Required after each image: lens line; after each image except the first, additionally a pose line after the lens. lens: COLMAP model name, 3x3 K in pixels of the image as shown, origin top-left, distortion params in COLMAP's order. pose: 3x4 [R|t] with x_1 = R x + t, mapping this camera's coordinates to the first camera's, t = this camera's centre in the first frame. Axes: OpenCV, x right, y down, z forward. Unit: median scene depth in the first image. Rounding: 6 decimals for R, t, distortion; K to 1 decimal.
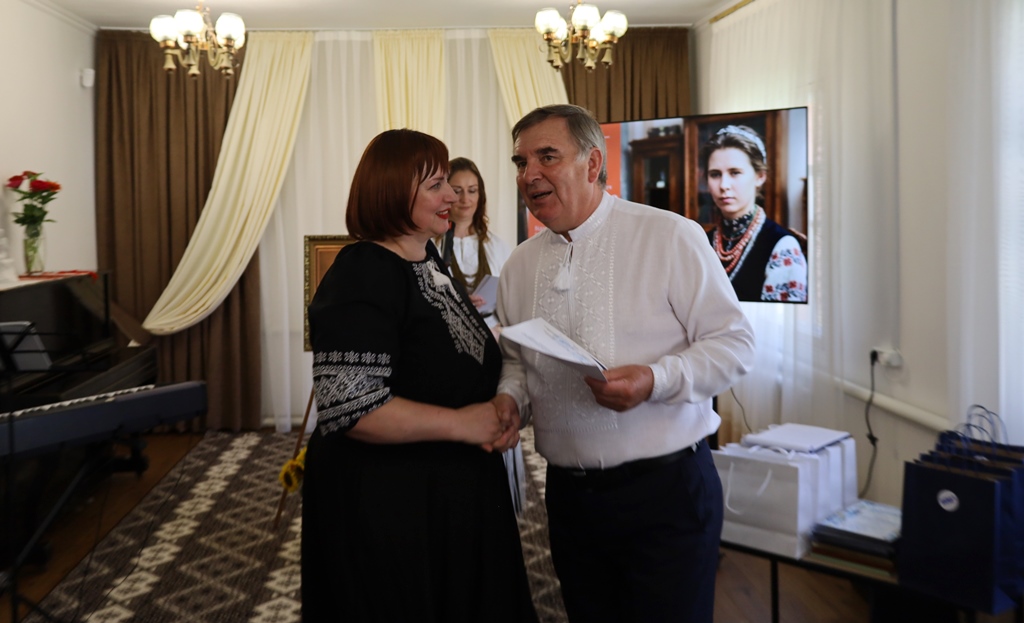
lens RADIAL K [[937.6, 0, 497.2], [0, 937.6, 238.9], [0, 0, 1]] dist [0.030603, 0.000000]
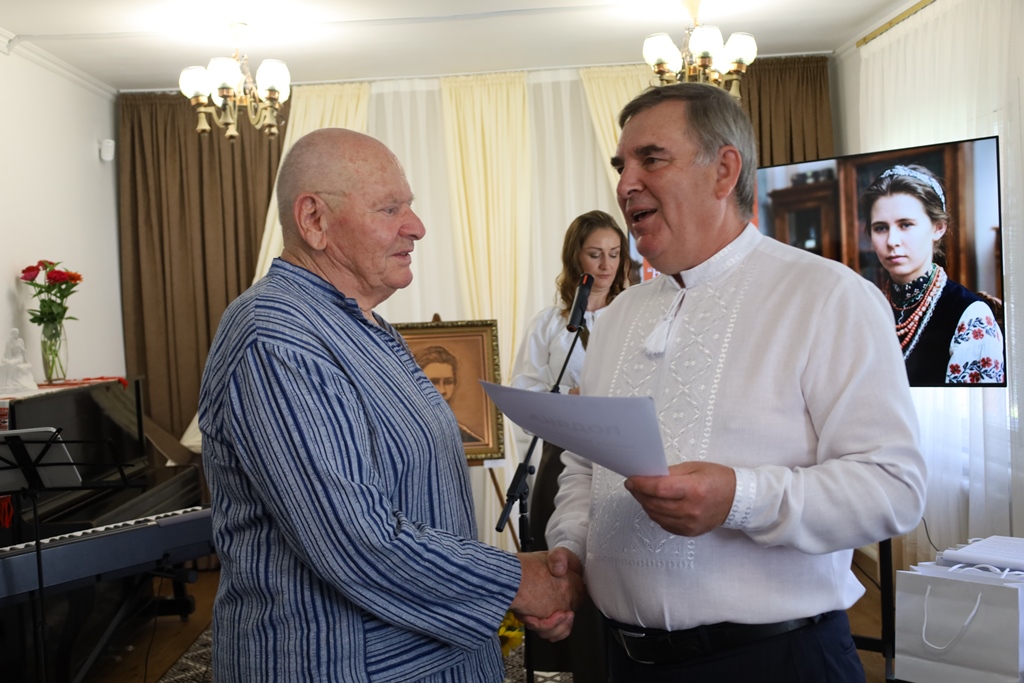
lens RADIAL K [[1118.7, 0, 515.3], [0, 1118.7, 345.3], [0, 0, 1]] dist [0.000769, 0.000000]
pose [[0.997521, -0.033226, -0.062037, -0.019725], [0.033626, 0.999420, 0.005407, 0.014429], [0.061821, -0.007480, 0.998059, 0.032762]]
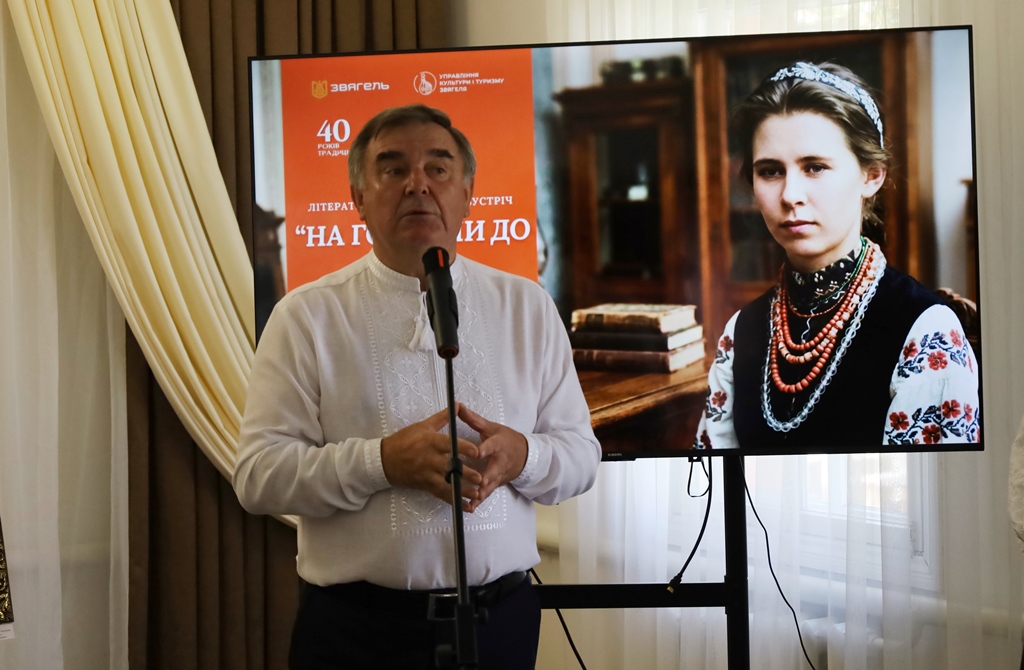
lens RADIAL K [[2630.1, 0, 507.7], [0, 2630.1, 359.4], [0, 0, 1]] dist [-0.076052, 0.000000]
pose [[0.897872, -0.031577, 0.439123, -0.406799], [0.028370, 0.999501, 0.013865, 0.000065], [-0.439342, 0.000010, 0.898320, -0.060497]]
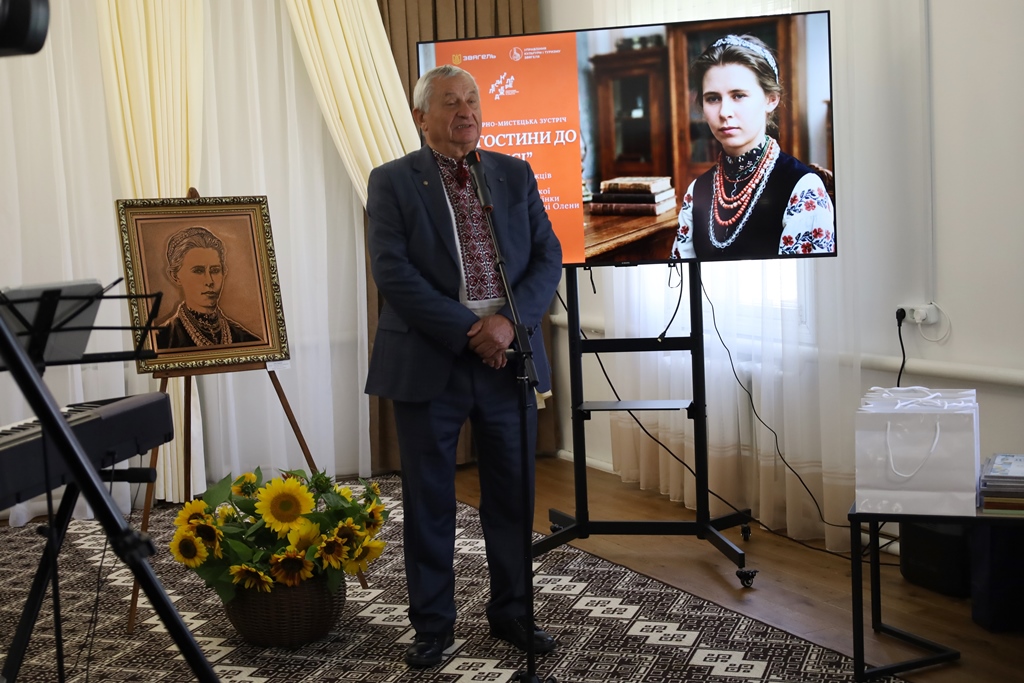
lens RADIAL K [[1416.2, 0, 513.9], [0, 1416.2, 341.9], [0, 0, 1]] dist [-0.003650, 0.000000]
pose [[0.923355, -0.064915, 0.378420, -0.357609], [0.043351, 0.996928, 0.065237, 0.046375], [-0.381492, -0.043832, 0.923332, -0.027845]]
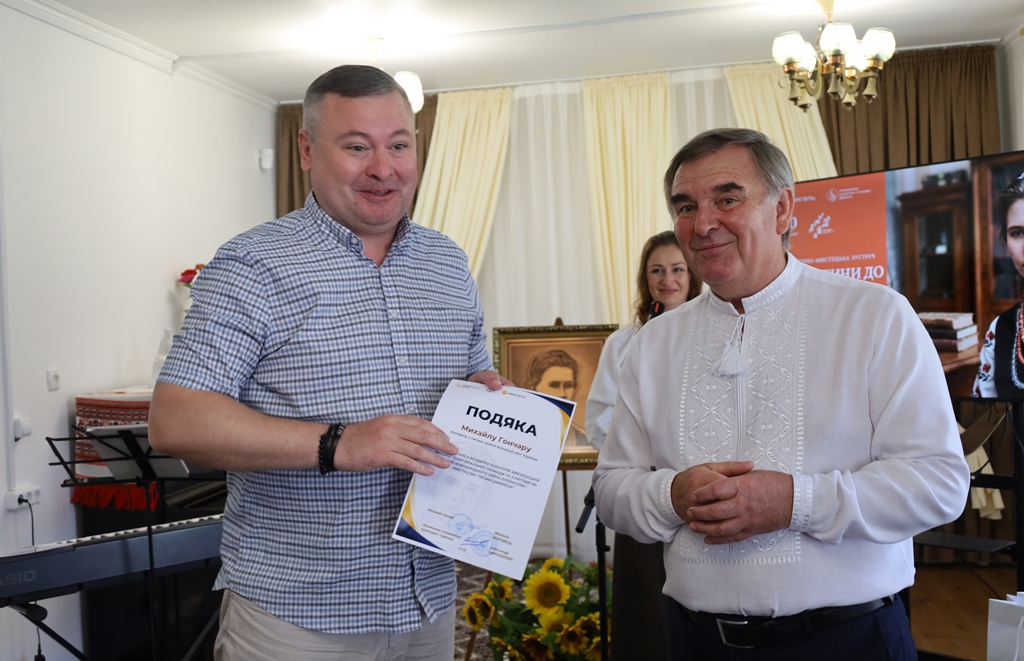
lens RADIAL K [[1132.3, 0, 476.5], [0, 1132.3, 336.0], [0, 0, 1]] dist [-0.003313, 0.000000]
pose [[0.965460, -0.020053, -0.259780, 0.046887], [0.019527, 0.999799, -0.004606, 0.008699], [0.259820, -0.000626, 0.965657, 0.019347]]
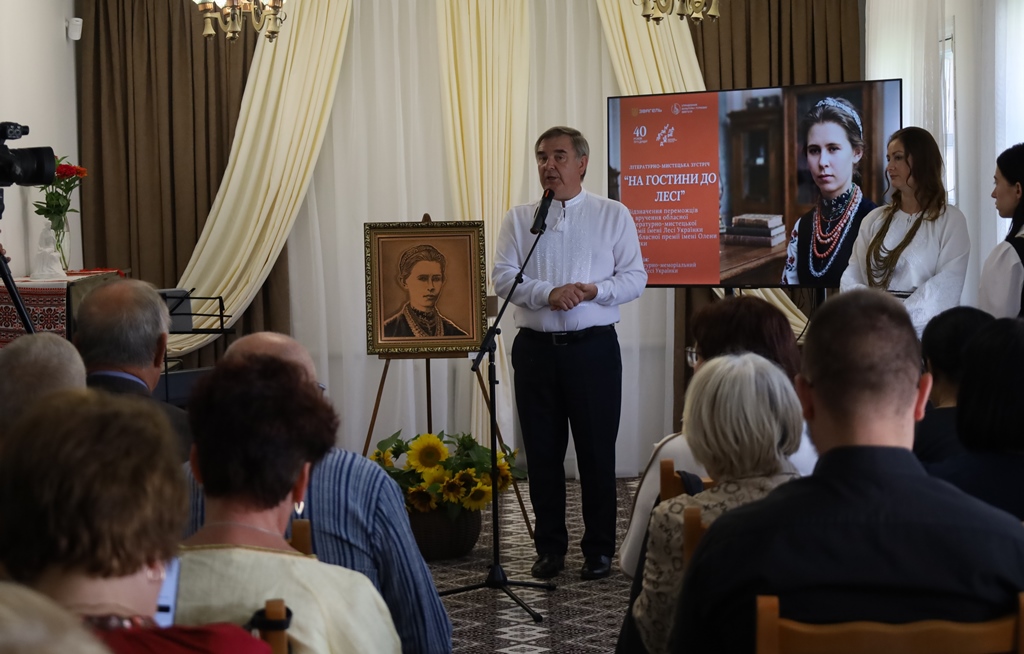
lens RADIAL K [[2229.6, 0, 507.4], [0, 2229.6, 333.3], [0, 0, 1]] dist [-0.062100, 0.000000]
pose [[0.996512, -0.008425, -0.083019, 0.106395], [0.011660, 0.999188, 0.038557, 0.021893], [0.082627, -0.039390, 0.995802, -1.141992]]
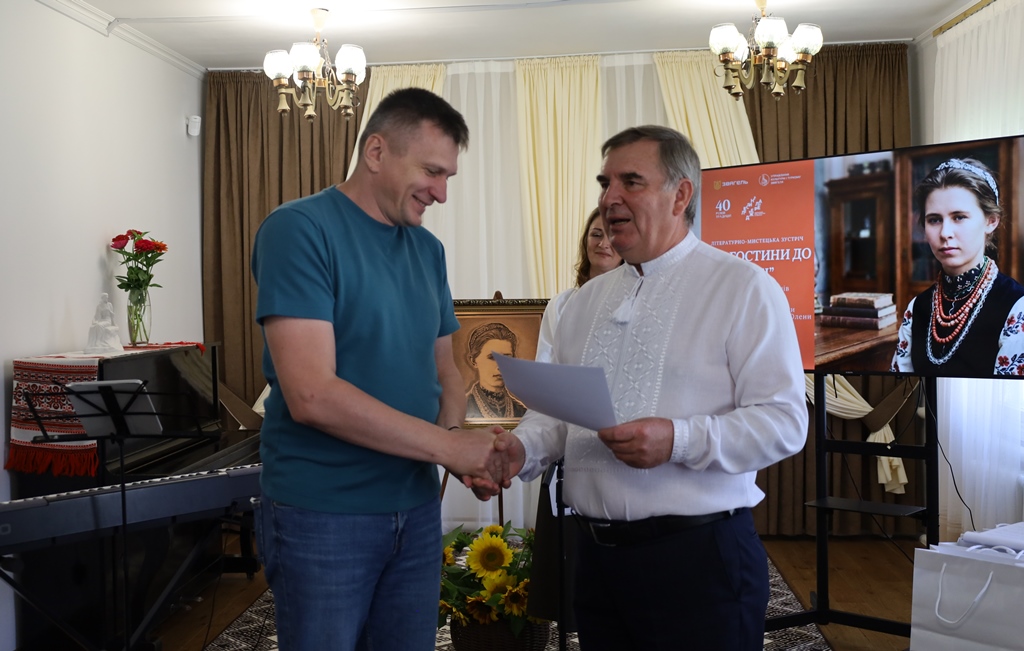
lens RADIAL K [[1168.8, 0, 493.2], [0, 1168.8, 318.7], [0, 0, 1]] dist [-0.007984, 0.000000]
pose [[0.988146, -0.001166, -0.153513, 0.011535], [0.000497, 0.999990, -0.004398, 0.019403], [0.153517, 0.004269, 0.988137, -0.044279]]
